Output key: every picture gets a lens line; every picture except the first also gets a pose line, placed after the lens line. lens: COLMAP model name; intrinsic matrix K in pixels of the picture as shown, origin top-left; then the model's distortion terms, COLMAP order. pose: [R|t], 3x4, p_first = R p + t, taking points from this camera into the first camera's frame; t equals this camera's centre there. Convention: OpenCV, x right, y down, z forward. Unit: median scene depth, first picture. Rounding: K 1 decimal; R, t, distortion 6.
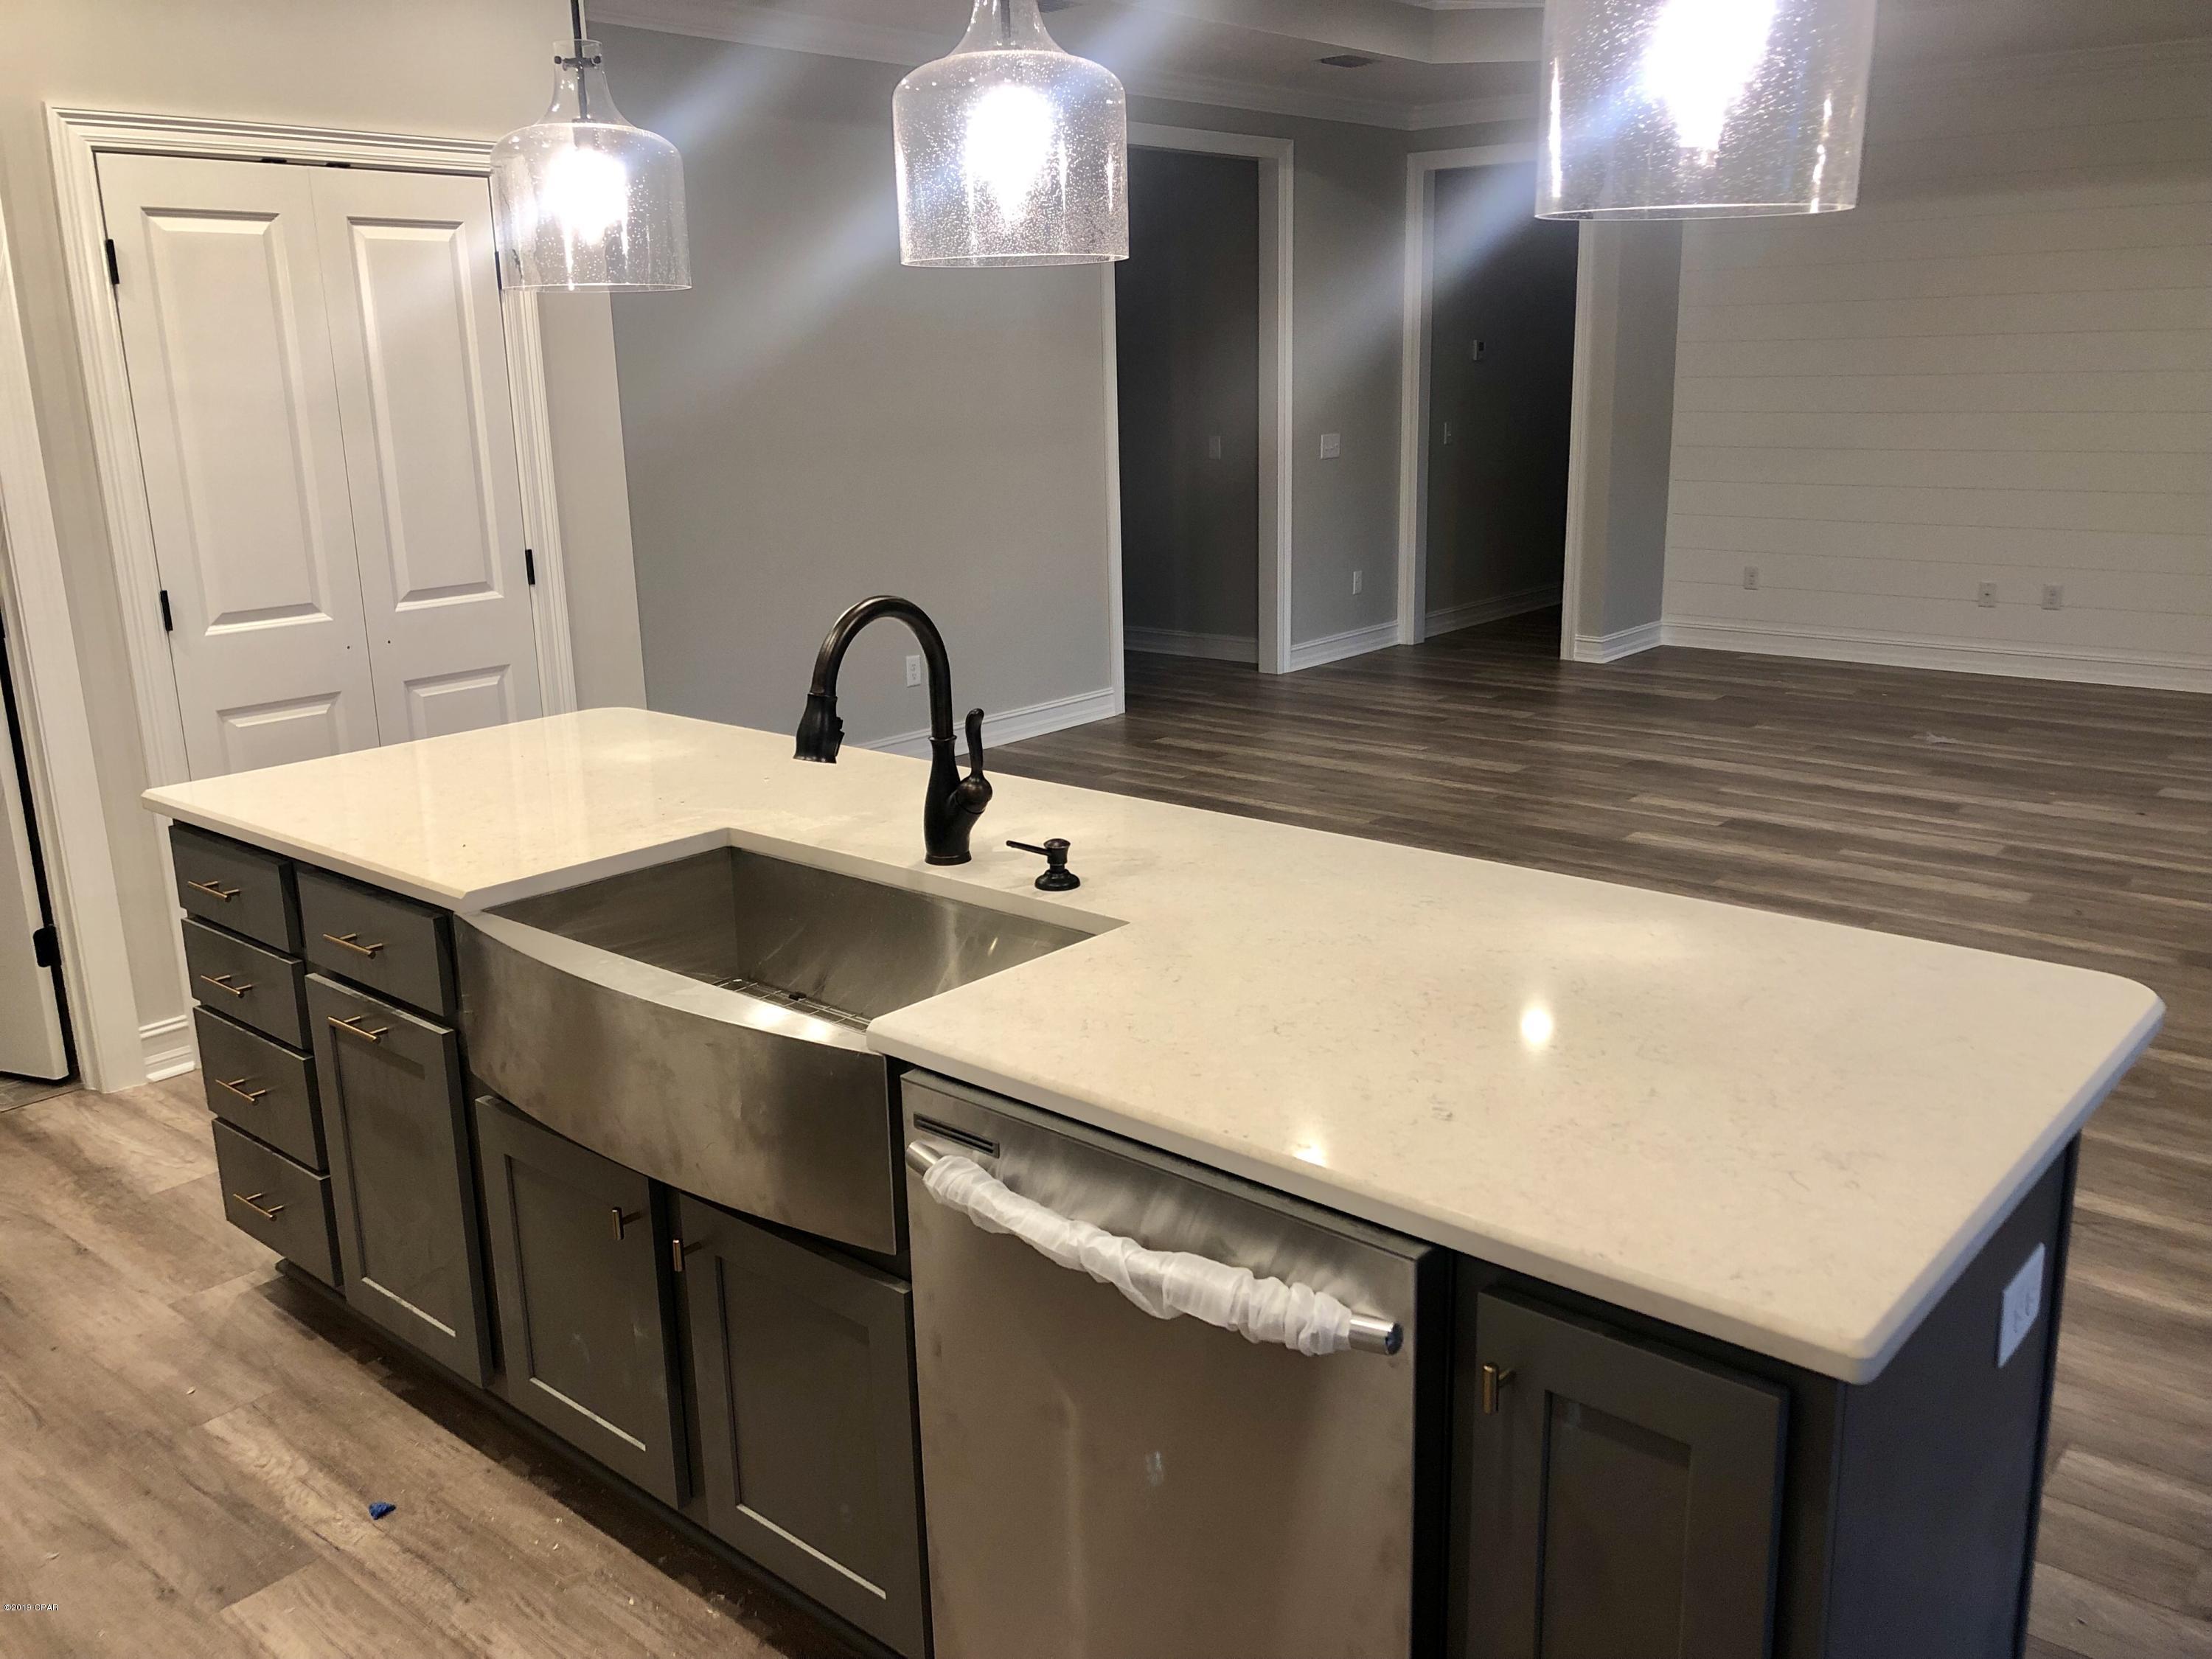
lens RADIAL K [[1841.6, 0, 1106.0], [0, 1841.6, 829.5], [0, 0, 1]] dist [0.040580, -0.013351]
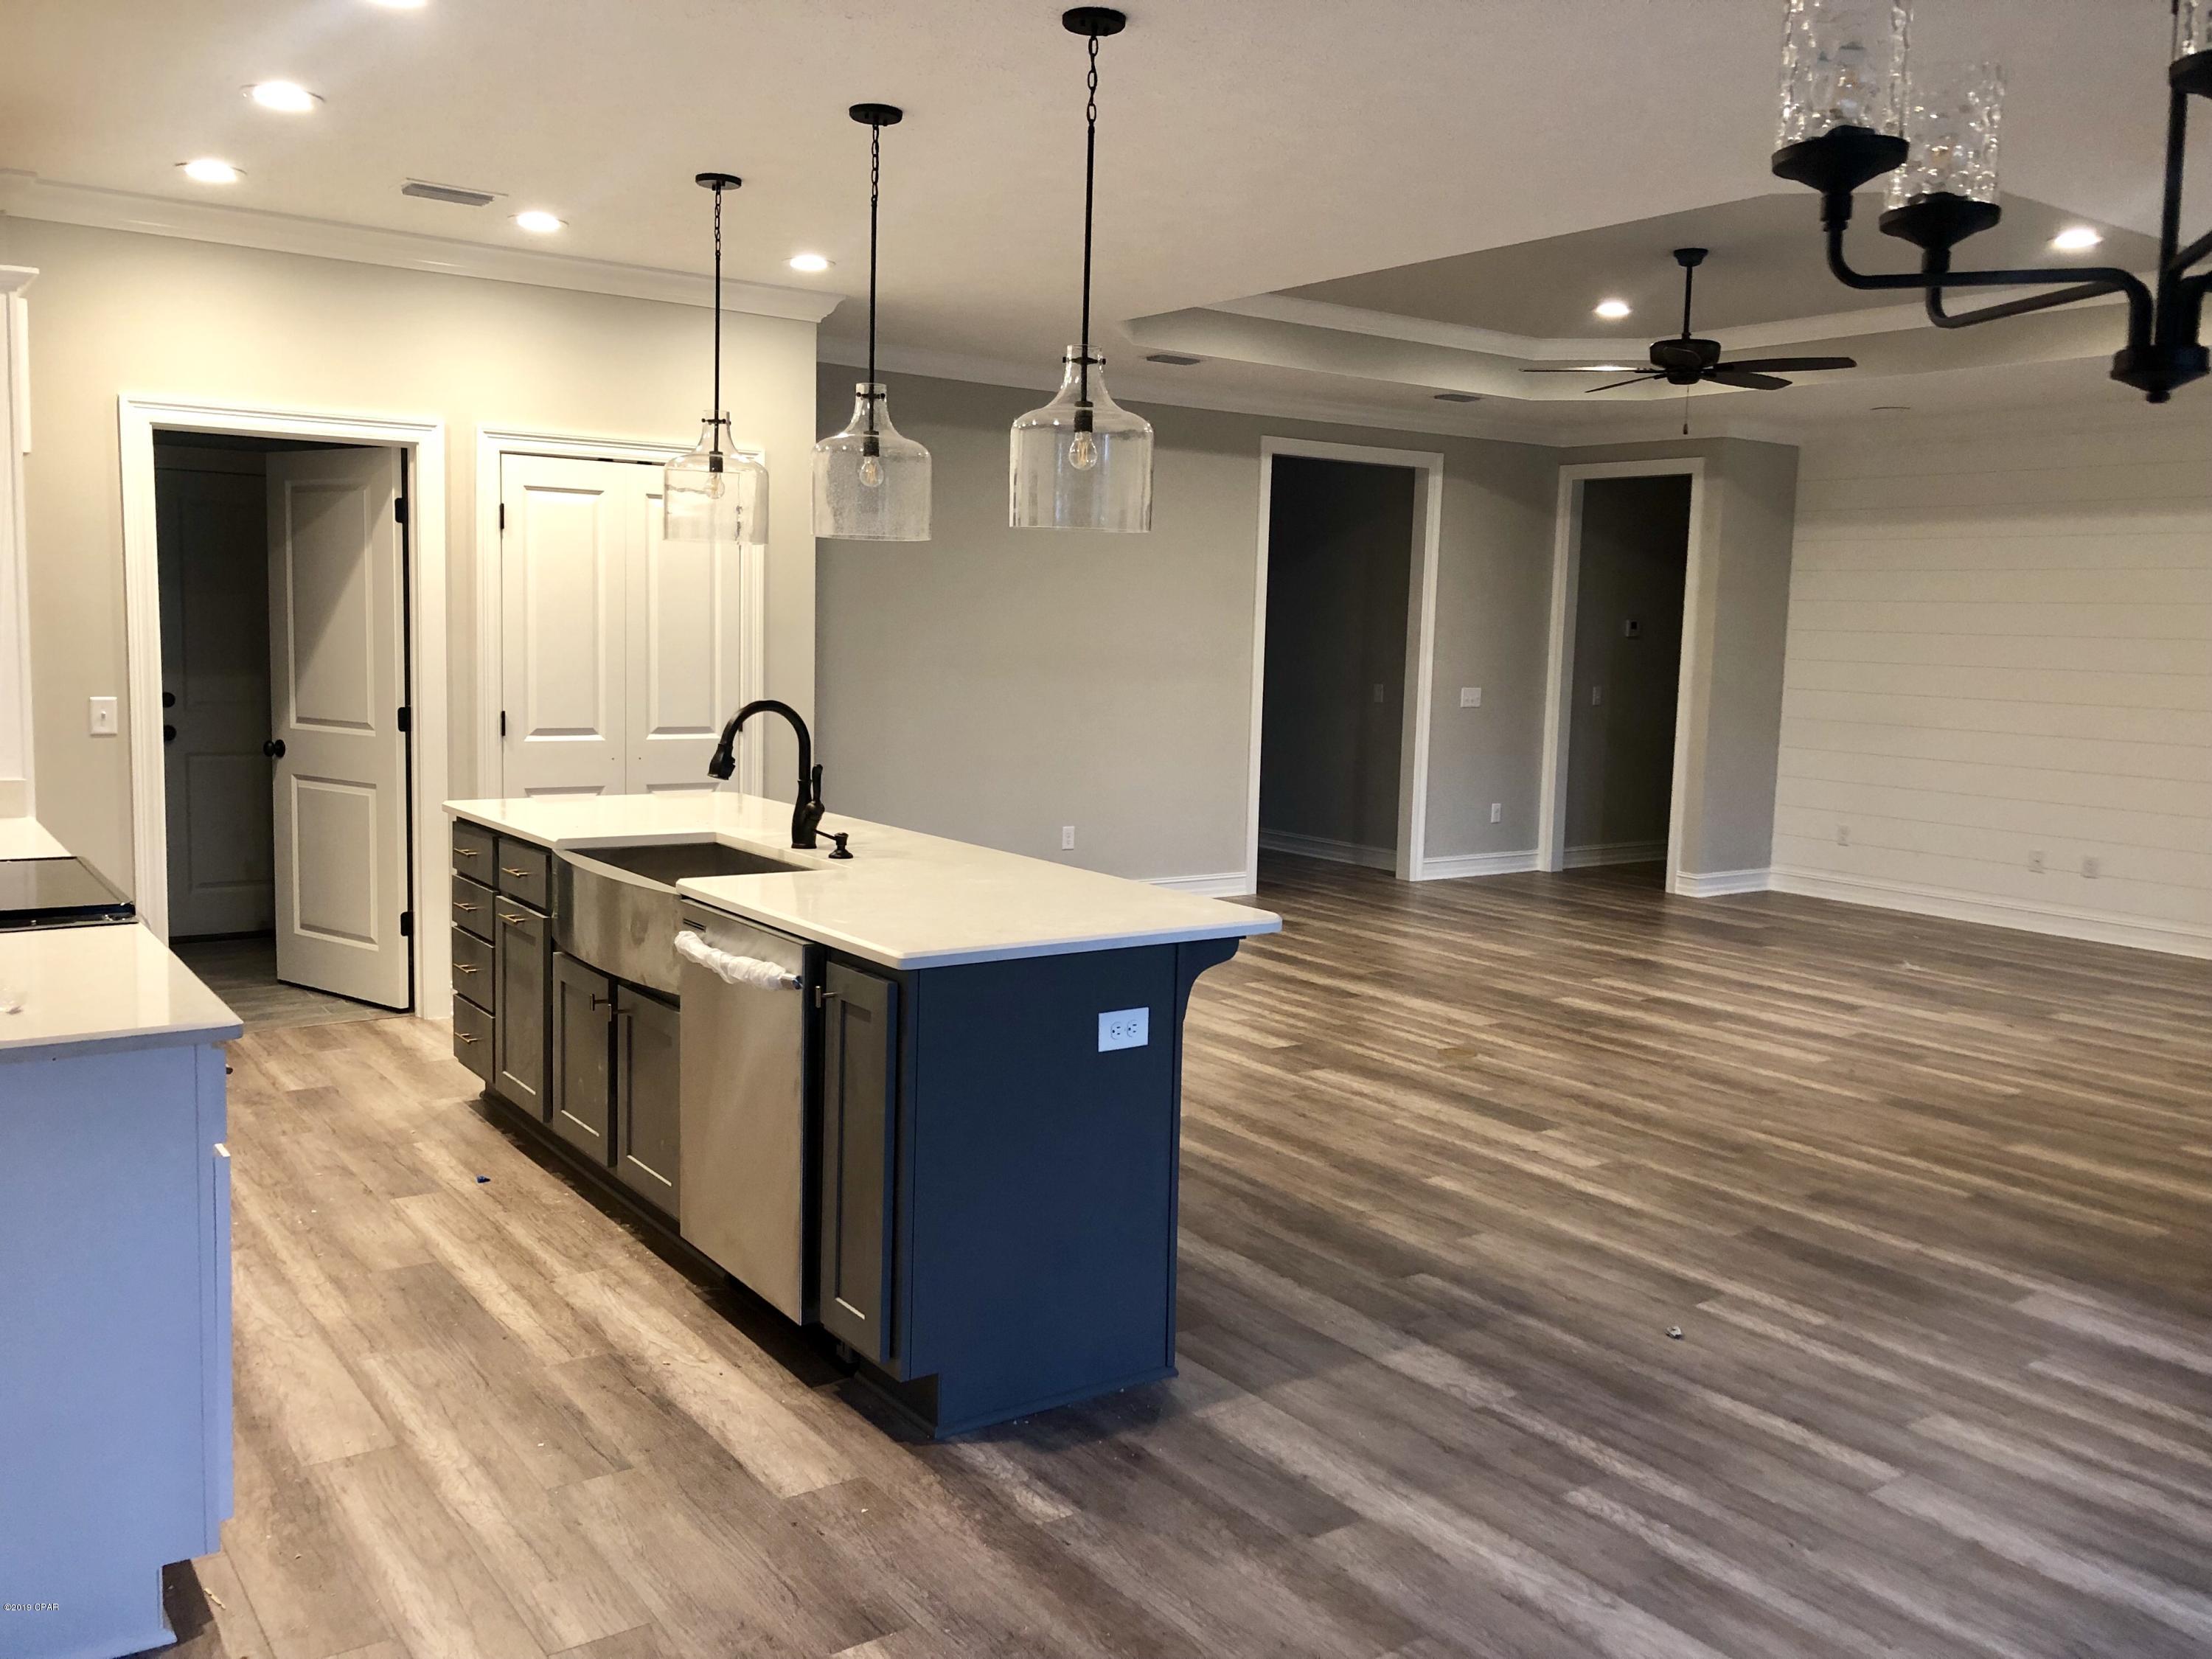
lens RADIAL K [[1841.6, 0, 1106.0], [0, 1841.6, 829.5], [0, 0, 1]] dist [0.040580, -0.013351]
pose [[0.971066, 0.077785, -0.225787, 0.354717], [-0.108393, 0.986029, -0.126482, 0.113427], [0.212794, 0.147296, 0.965931, -0.409193]]
